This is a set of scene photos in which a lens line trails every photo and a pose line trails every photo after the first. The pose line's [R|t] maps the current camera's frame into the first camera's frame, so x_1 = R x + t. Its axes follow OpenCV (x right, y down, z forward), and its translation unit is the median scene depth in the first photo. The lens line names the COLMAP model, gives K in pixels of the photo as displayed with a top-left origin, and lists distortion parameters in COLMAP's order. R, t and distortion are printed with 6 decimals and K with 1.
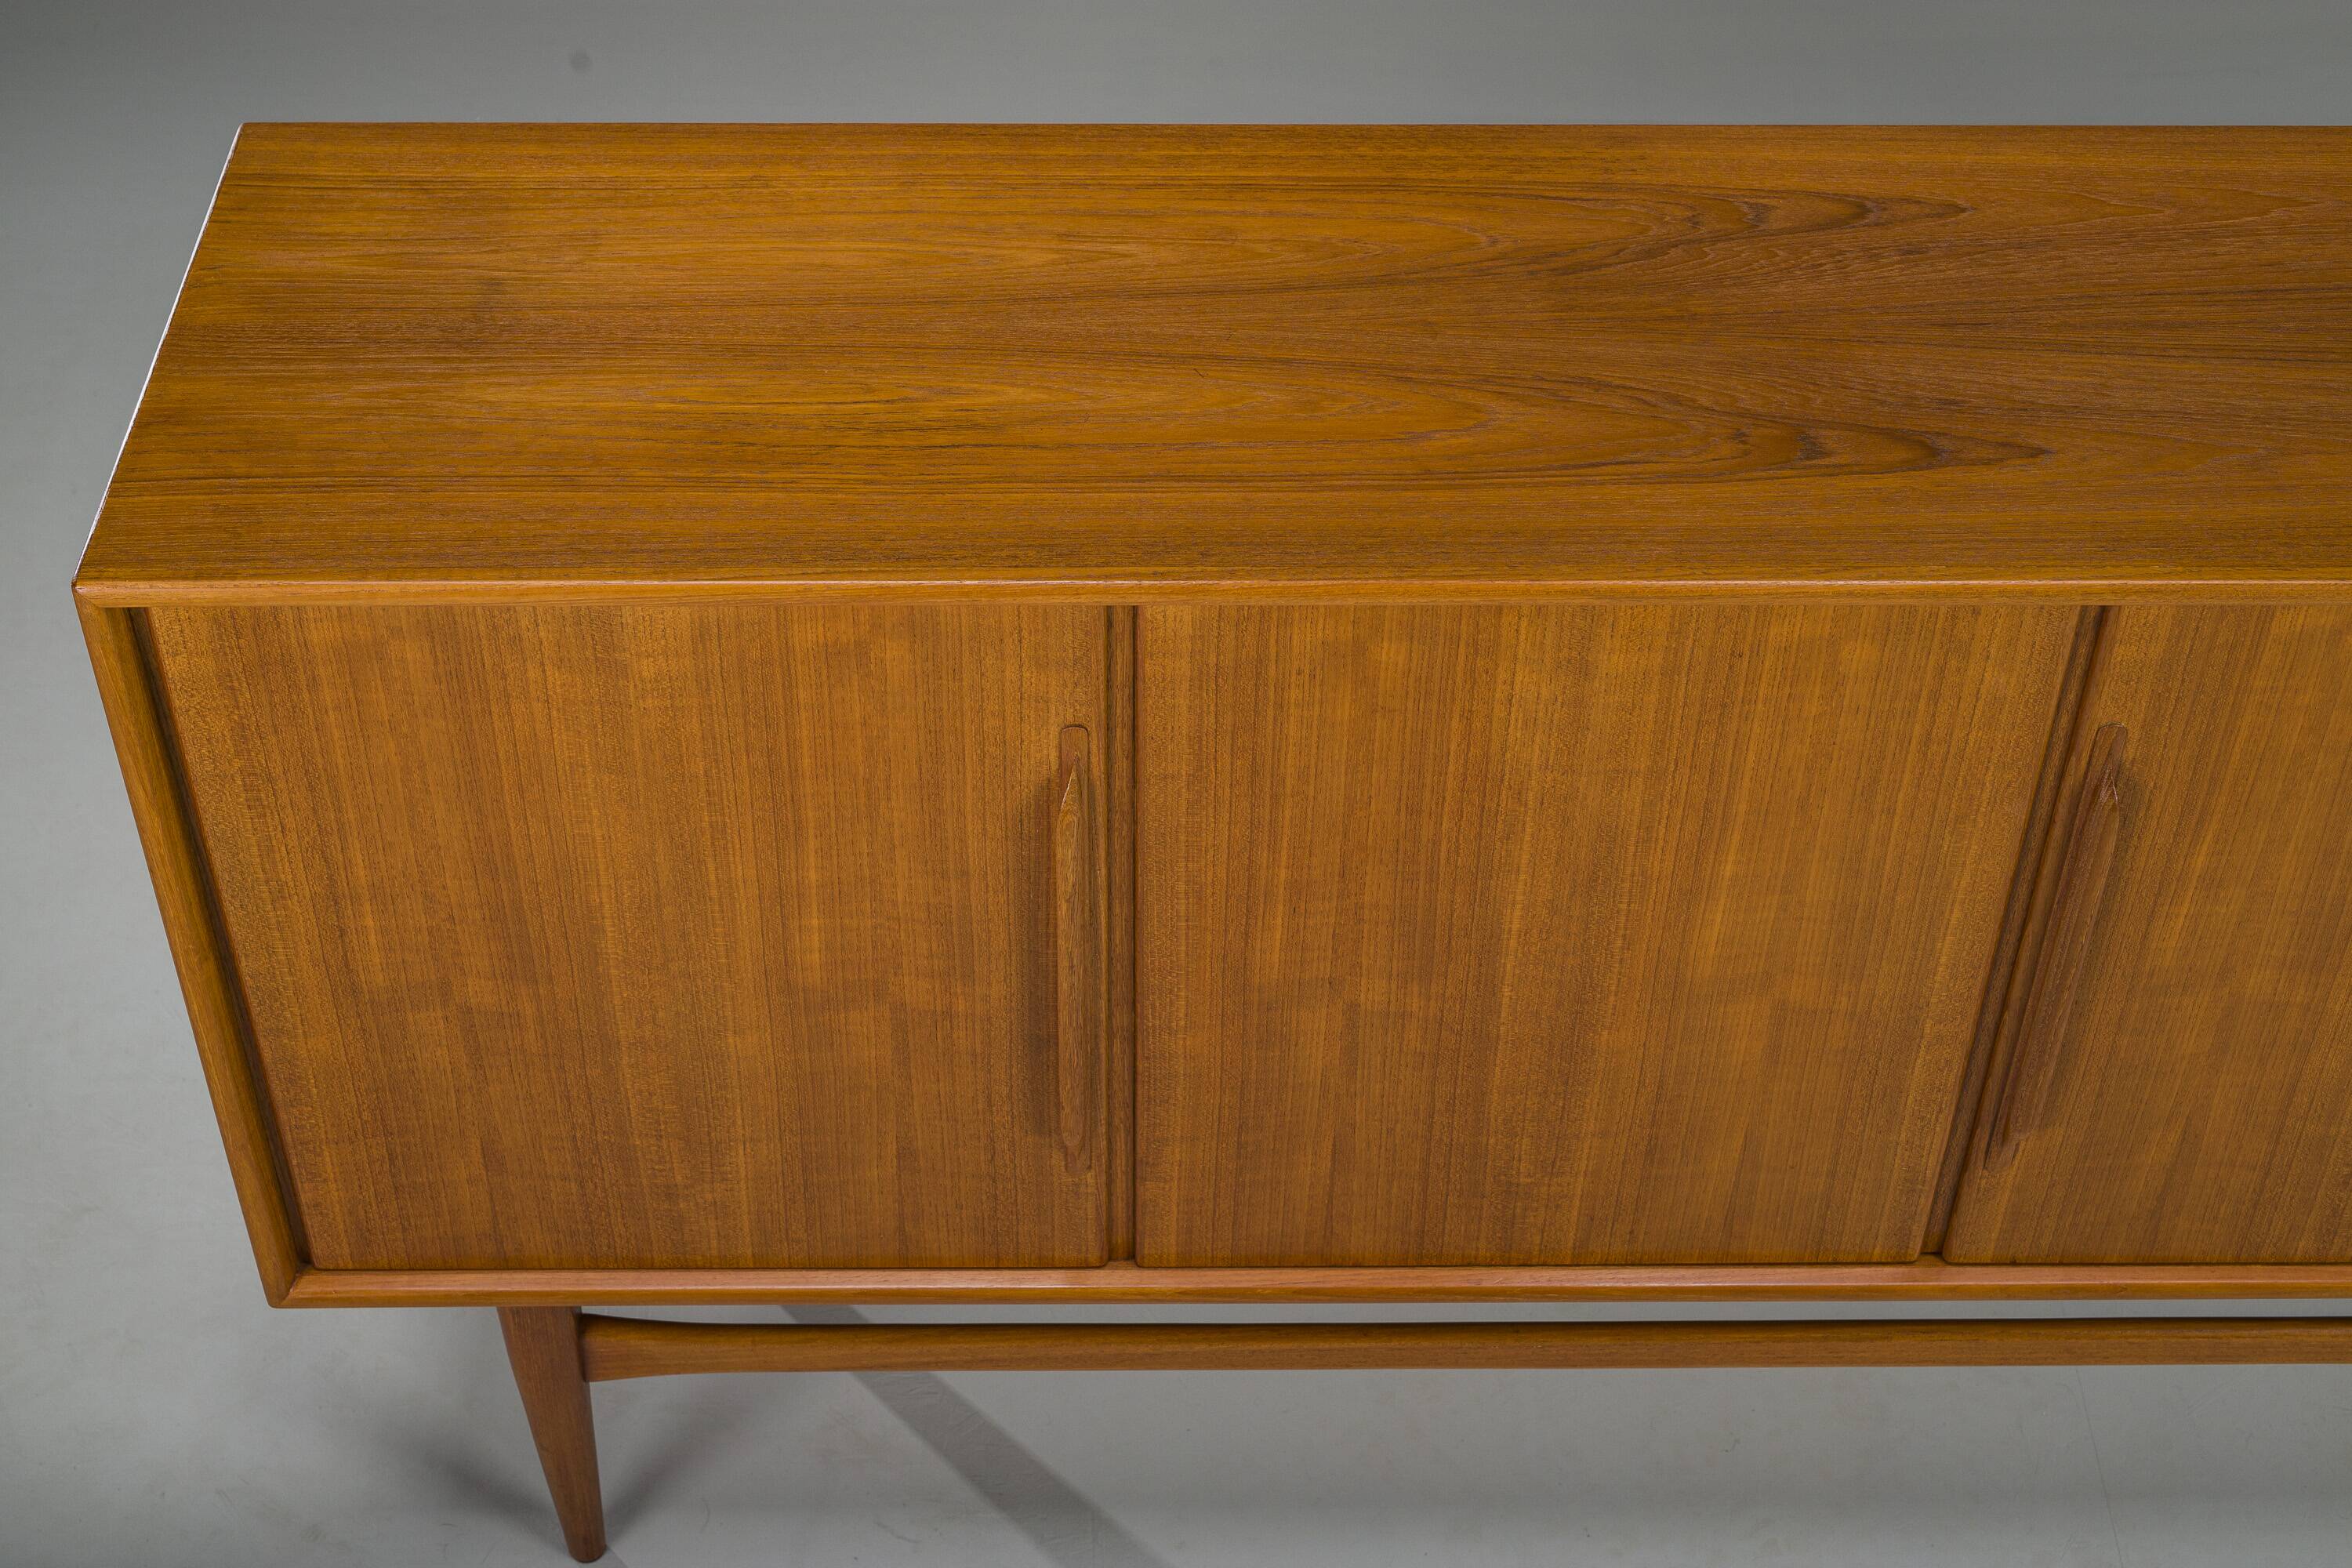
lens RADIAL K [[3269.6, 0, 1151.9], [0, 3269.6, 767.6], [0, 0, 1]] dist [-0.006279, 0.000000]
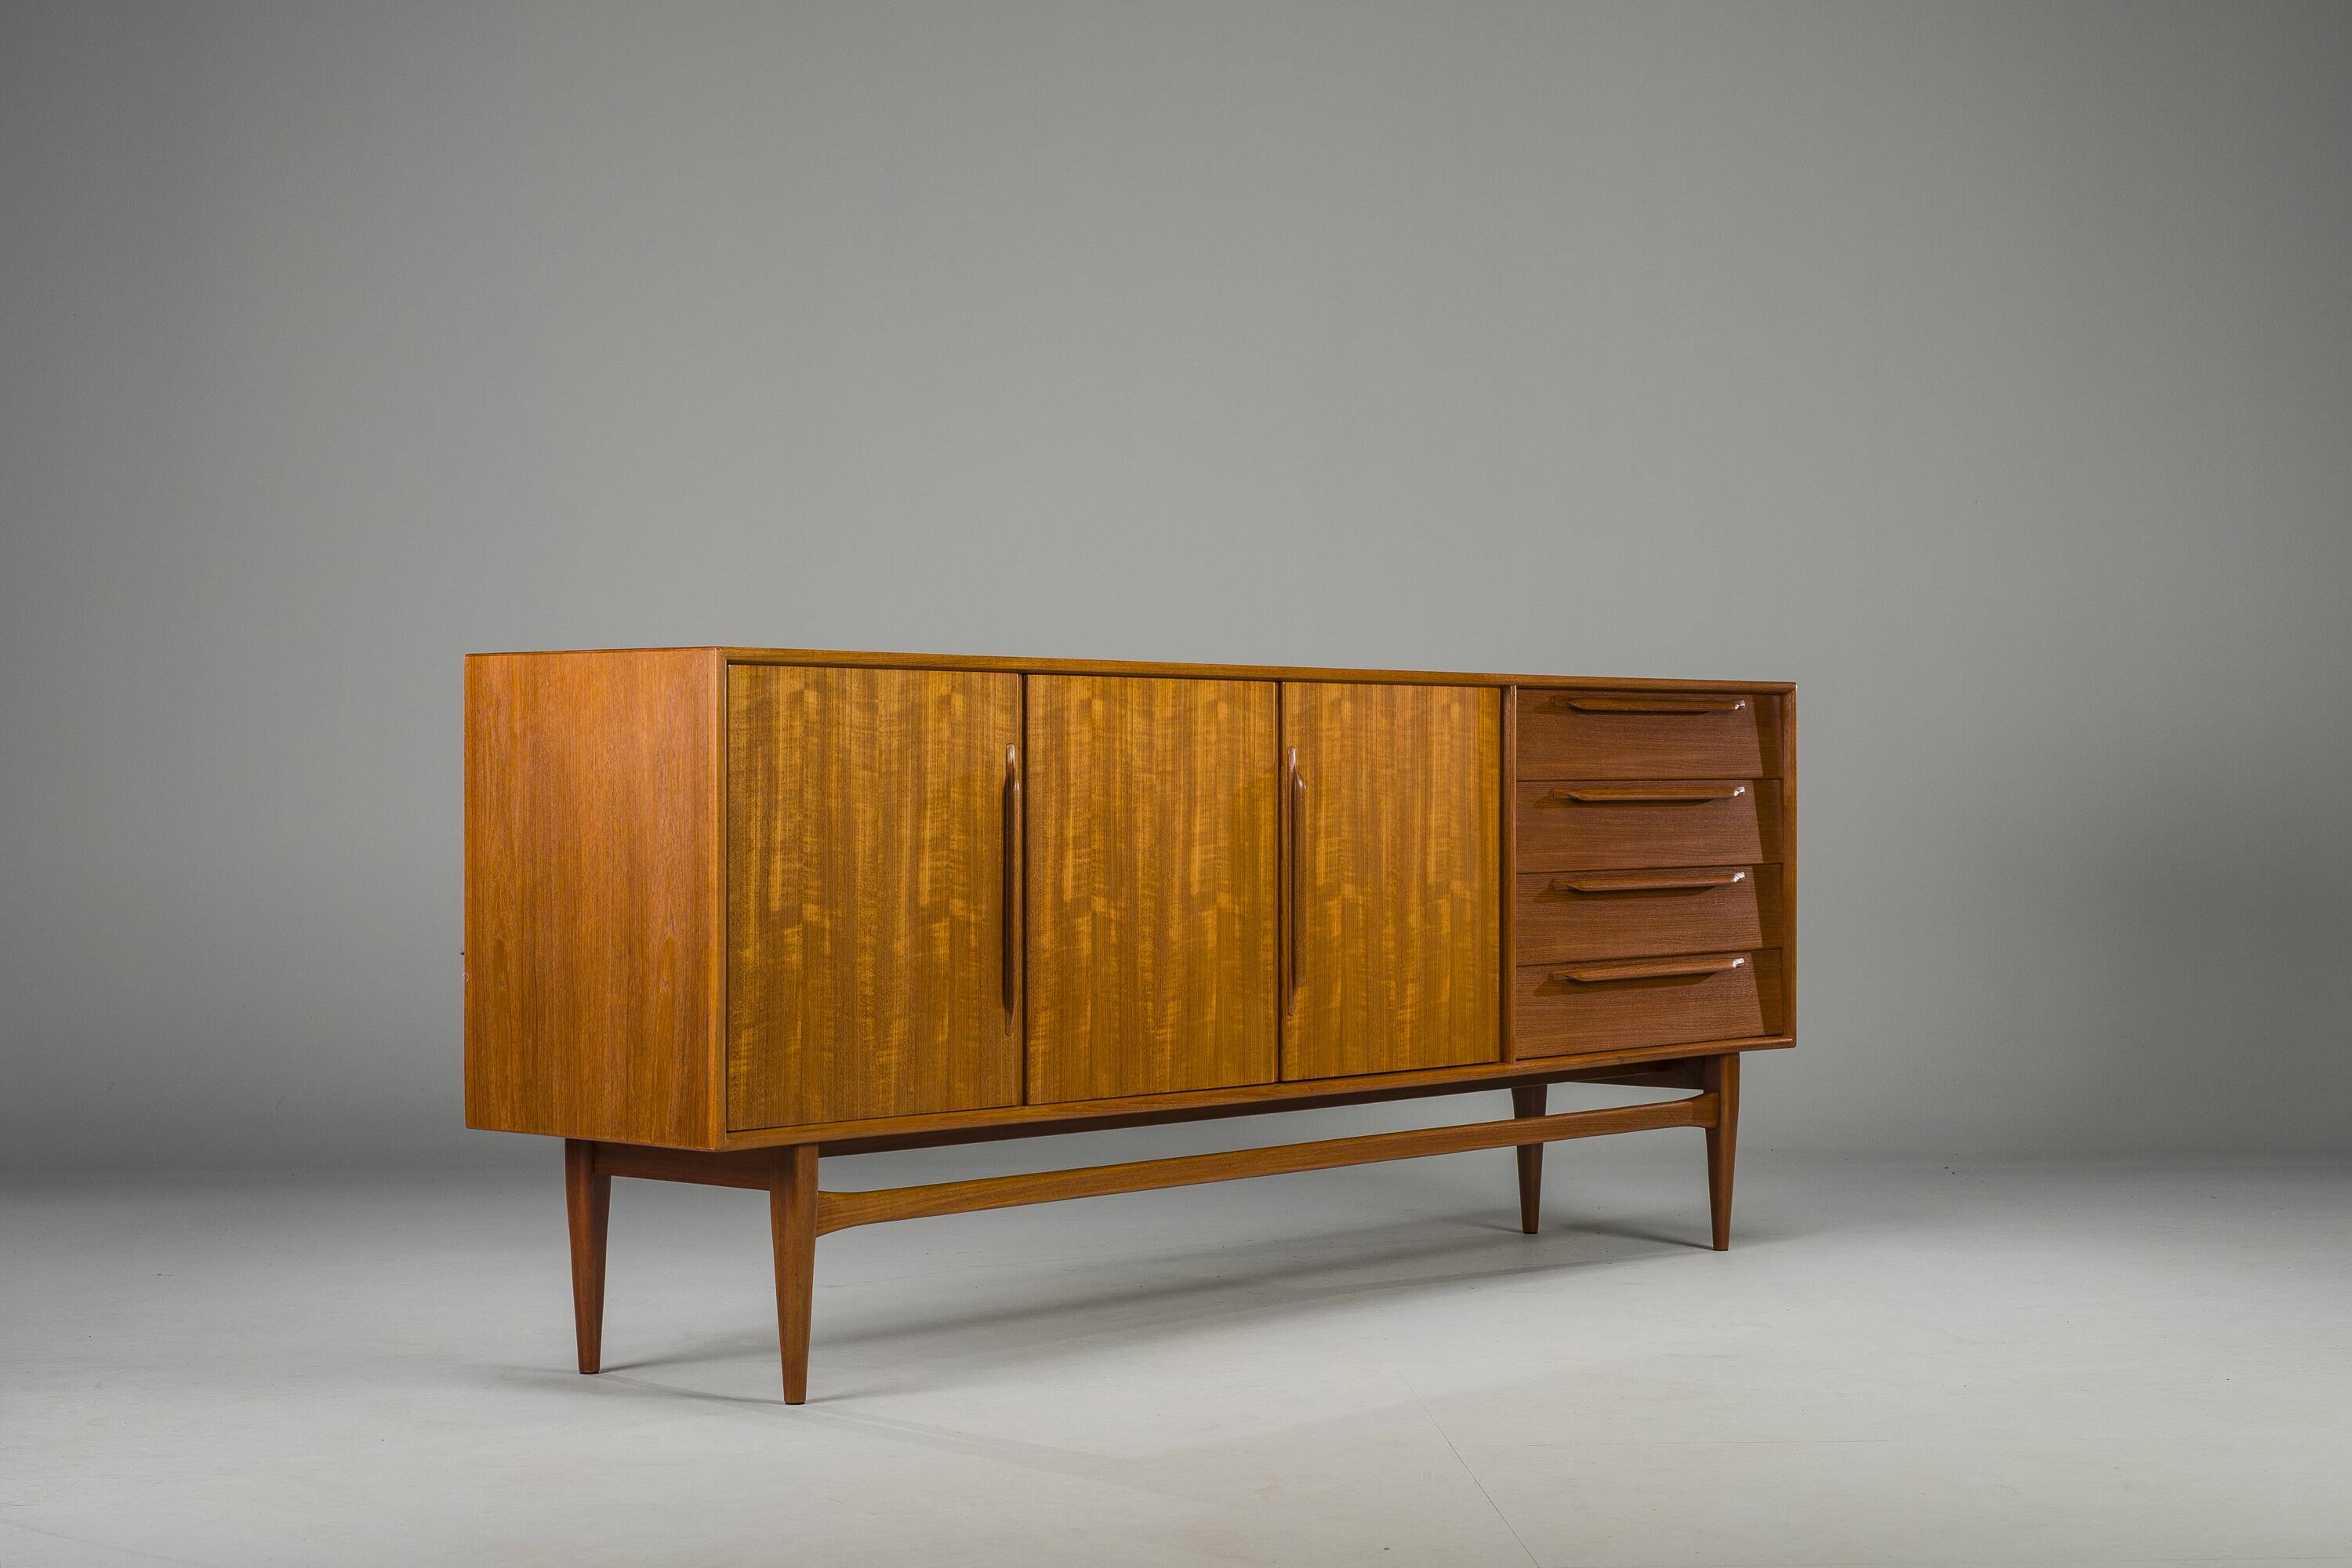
lens RADIAL K [[4105.3, 0, 1154.7], [0, 4105.3, 796.9], [0, 0, 1]] dist [-0.019663, 0.000000]
pose [[0.660102, -0.011728, 0.751084, -2.041714], [0.501542, 0.751243, -0.429057, 1.253936], [-0.559215, 0.659922, 0.501779, -0.470555]]
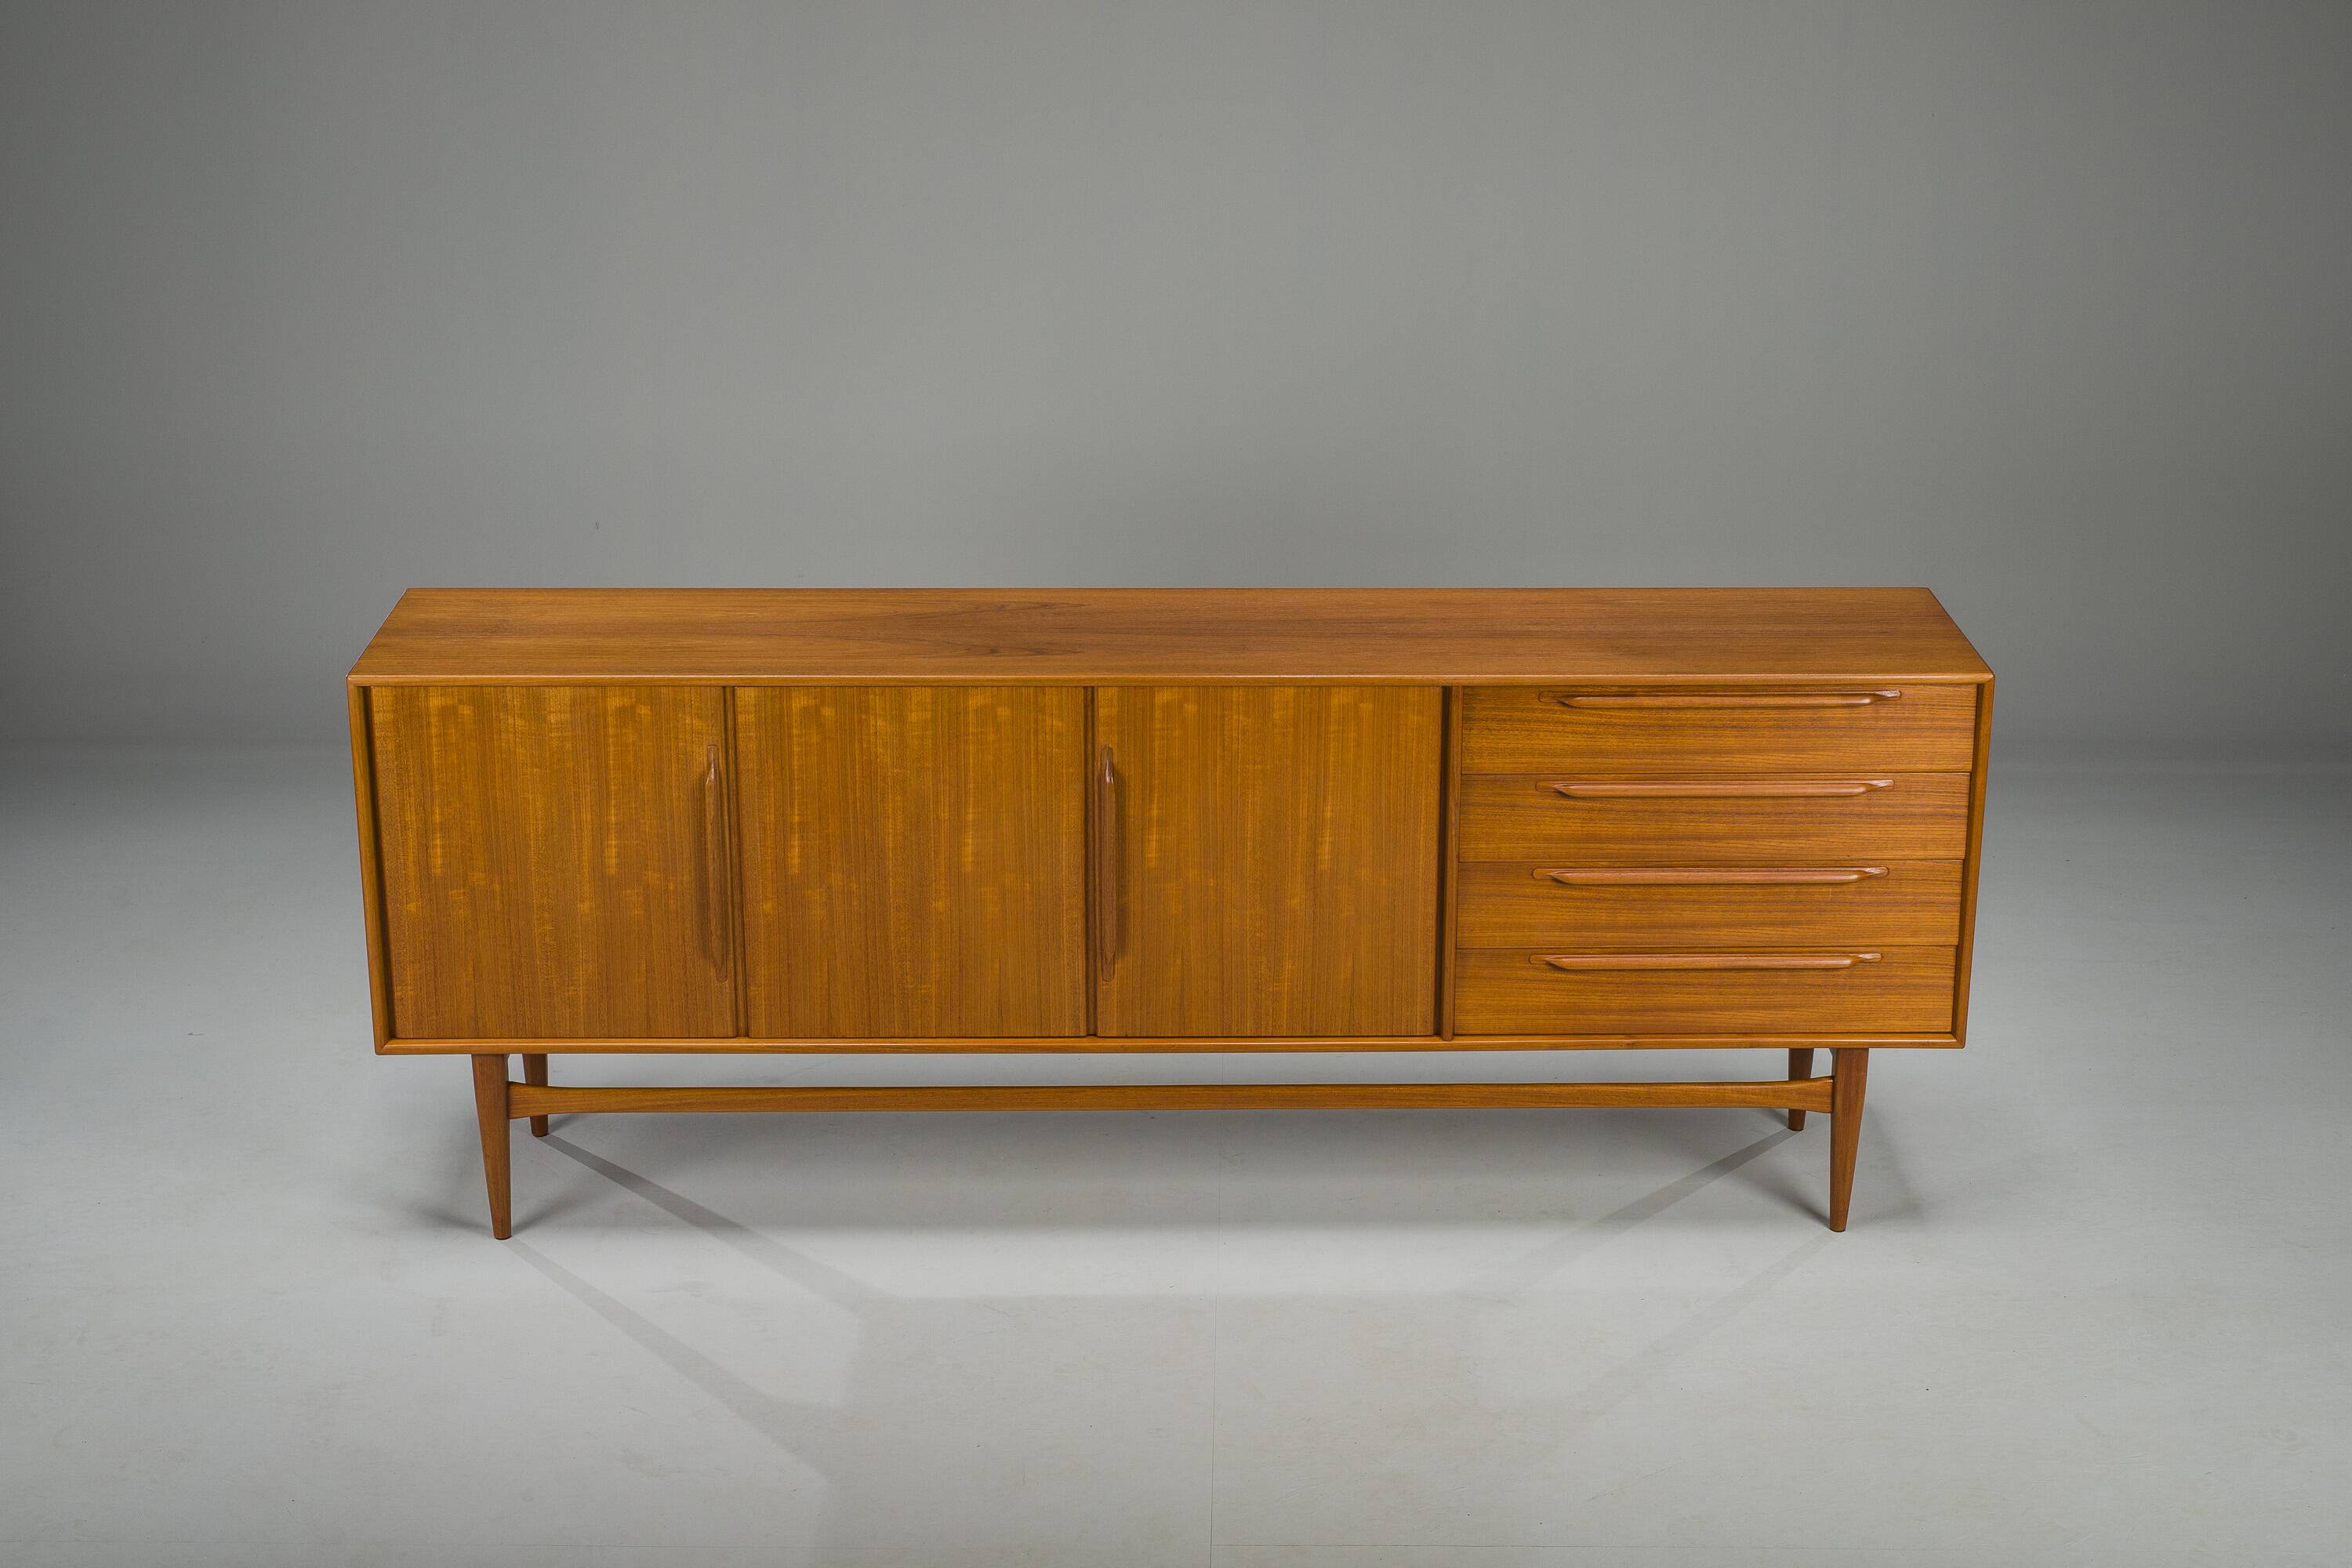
lens RADIAL K [[3521.4, 0, 1190.4], [0, 3521.4, 718.4], [0, 0, 1]] dist [-0.017071, 0.000000]
pose [[0.999985, -0.005214, 0.001673, 0.342424], [0.005446, 0.915368, -0.402581, 1.066589], [0.000568, 0.402584, 0.915383, -1.547682]]
